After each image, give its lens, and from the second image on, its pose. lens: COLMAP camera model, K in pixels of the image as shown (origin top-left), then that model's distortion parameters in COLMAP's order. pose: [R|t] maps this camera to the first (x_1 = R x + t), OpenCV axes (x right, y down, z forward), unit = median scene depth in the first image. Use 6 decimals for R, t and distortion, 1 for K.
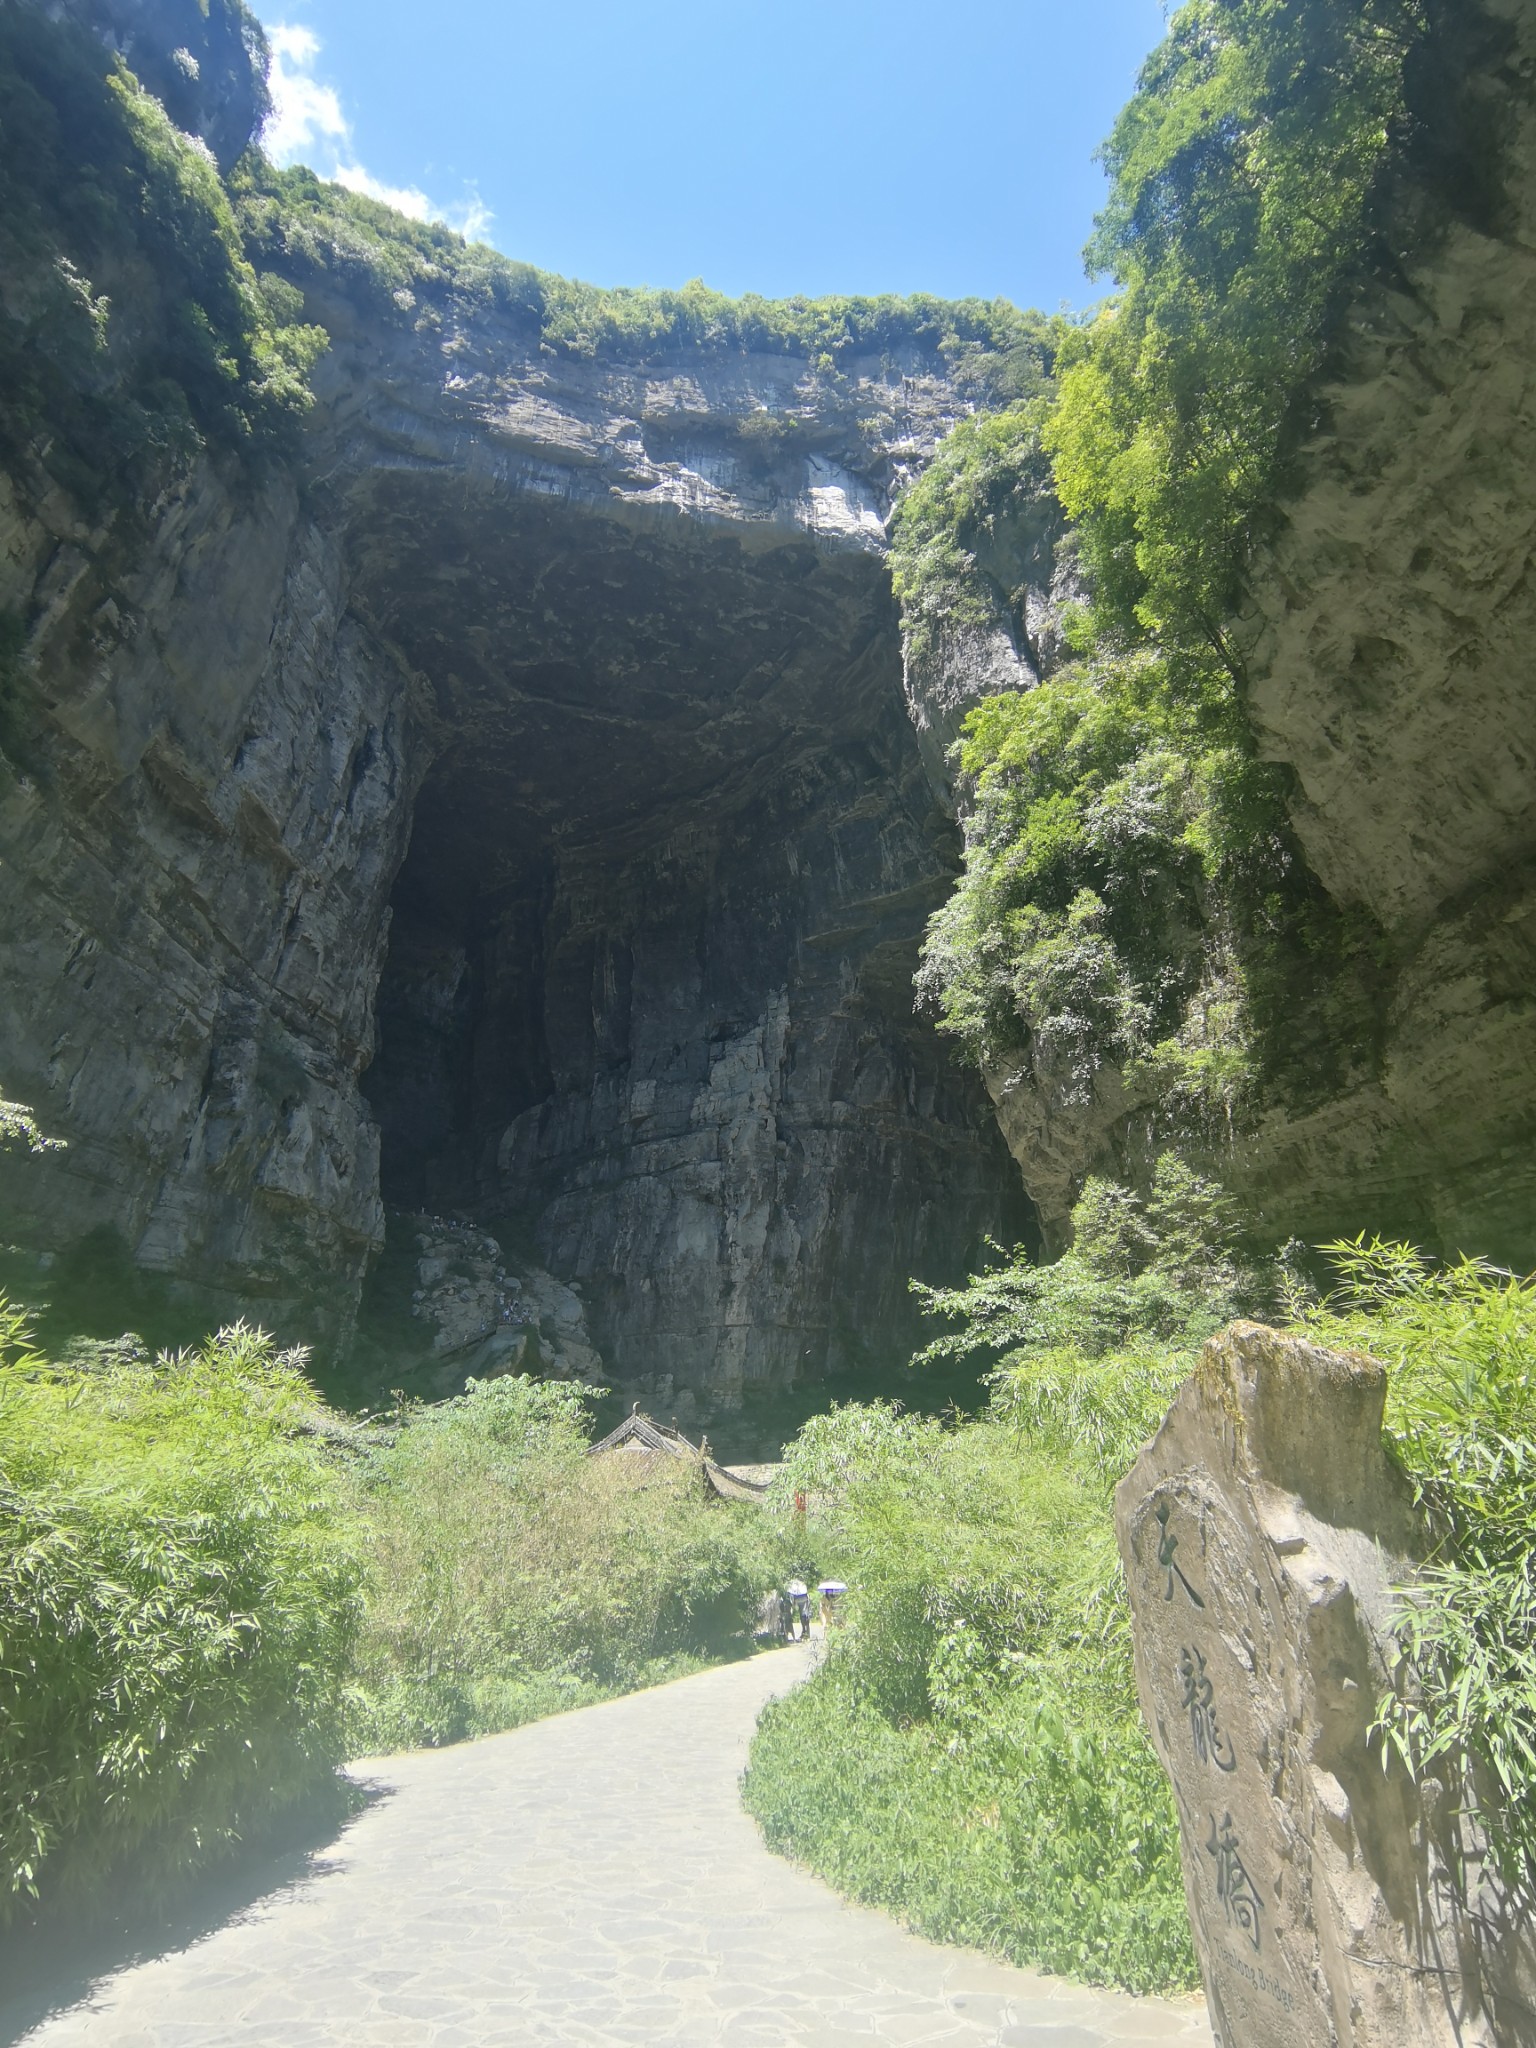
lens RADIAL K [[1018.1, 0, 768.0], [0, 1018.1, 1024.0], [0, 0, 1]] dist [0.001434, -0.016590]
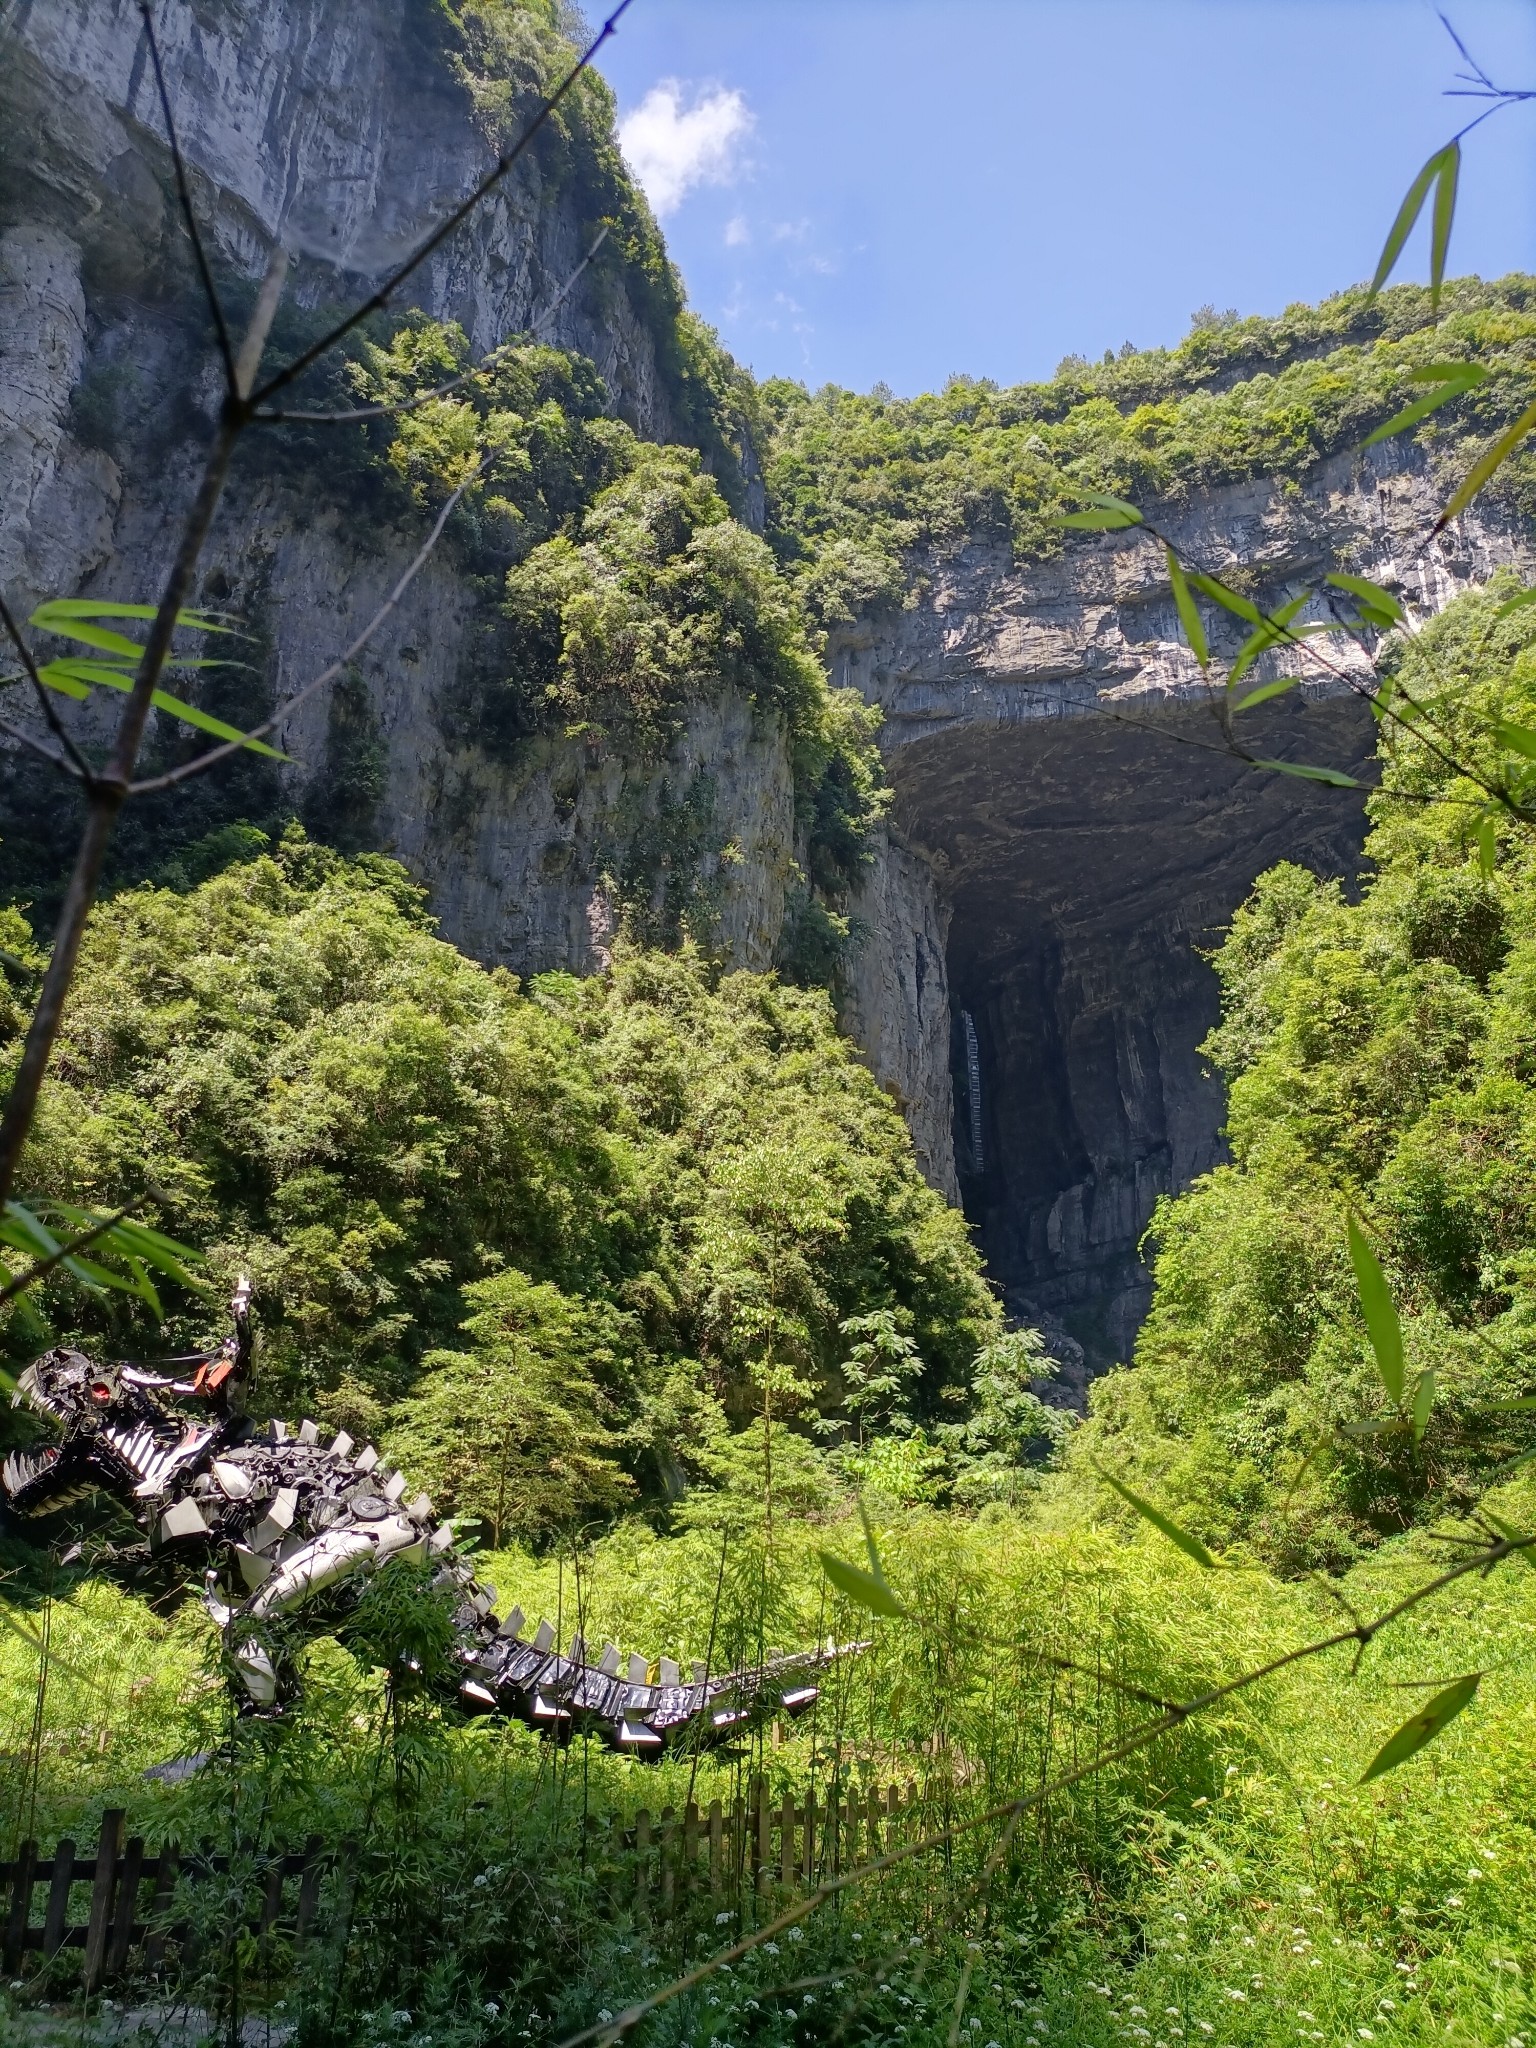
lens RADIAL K [[1533.8, 0, 768.0], [0, 1533.8, 1024.0], [0, 0, 1]] dist [0.047731, -0.006969]
pose [[0.933190, -0.114400, -0.340689, 0.035372], [0.157413, 0.982322, 0.101319, -0.372985], [0.323075, -0.148179, 0.934701, -0.675221]]
